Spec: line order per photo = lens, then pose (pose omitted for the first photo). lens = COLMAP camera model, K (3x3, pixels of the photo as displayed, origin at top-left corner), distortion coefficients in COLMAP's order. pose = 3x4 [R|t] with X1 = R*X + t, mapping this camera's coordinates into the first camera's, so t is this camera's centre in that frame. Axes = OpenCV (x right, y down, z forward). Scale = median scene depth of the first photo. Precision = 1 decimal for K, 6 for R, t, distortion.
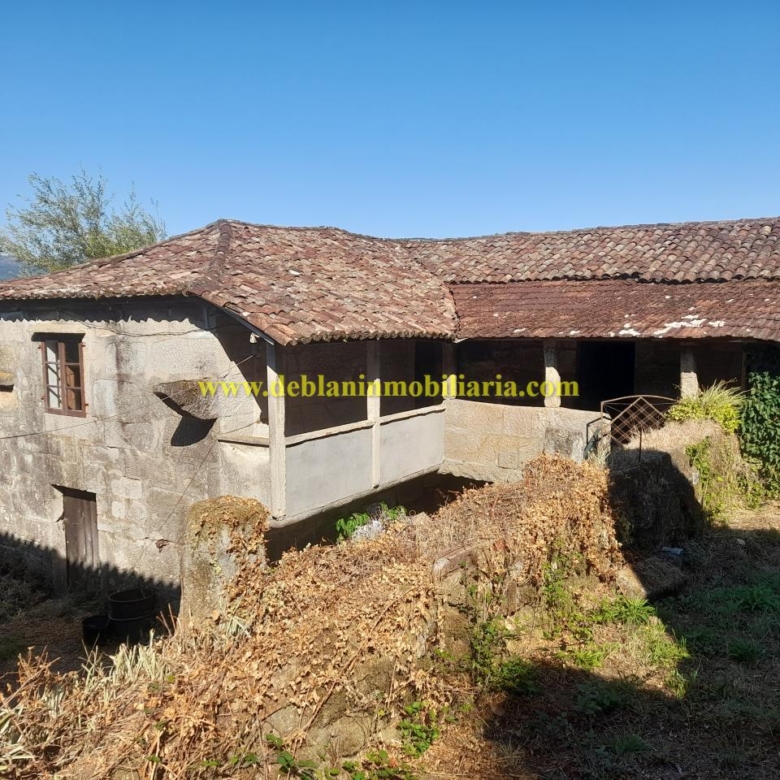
lens RADIAL K [[761.7, 0, 383.5], [0, 761.7, 393.2], [0, 0, 1]] dist [0.035059, 0.000000]
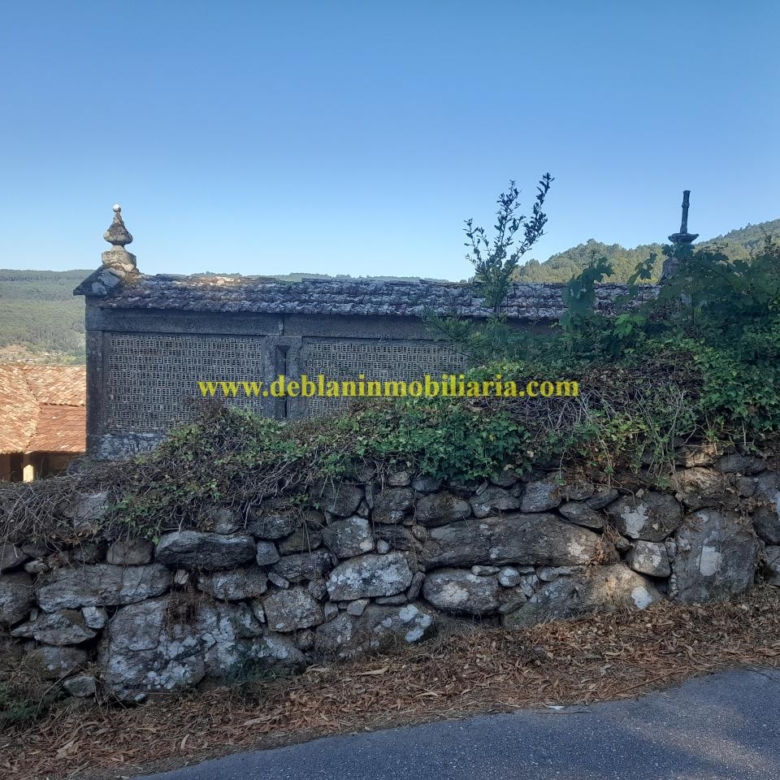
lens RADIAL K [[761.7, 0, 372.8], [0, 761.7, 403.8], [0, 0, 1]] dist [0.035059, 0.000000]
pose [[0.936823, -0.005513, 0.349760, 0.235639], [0.018522, 0.999255, -0.033859, -0.111378], [-0.349313, 0.038198, 0.936227, -0.960245]]
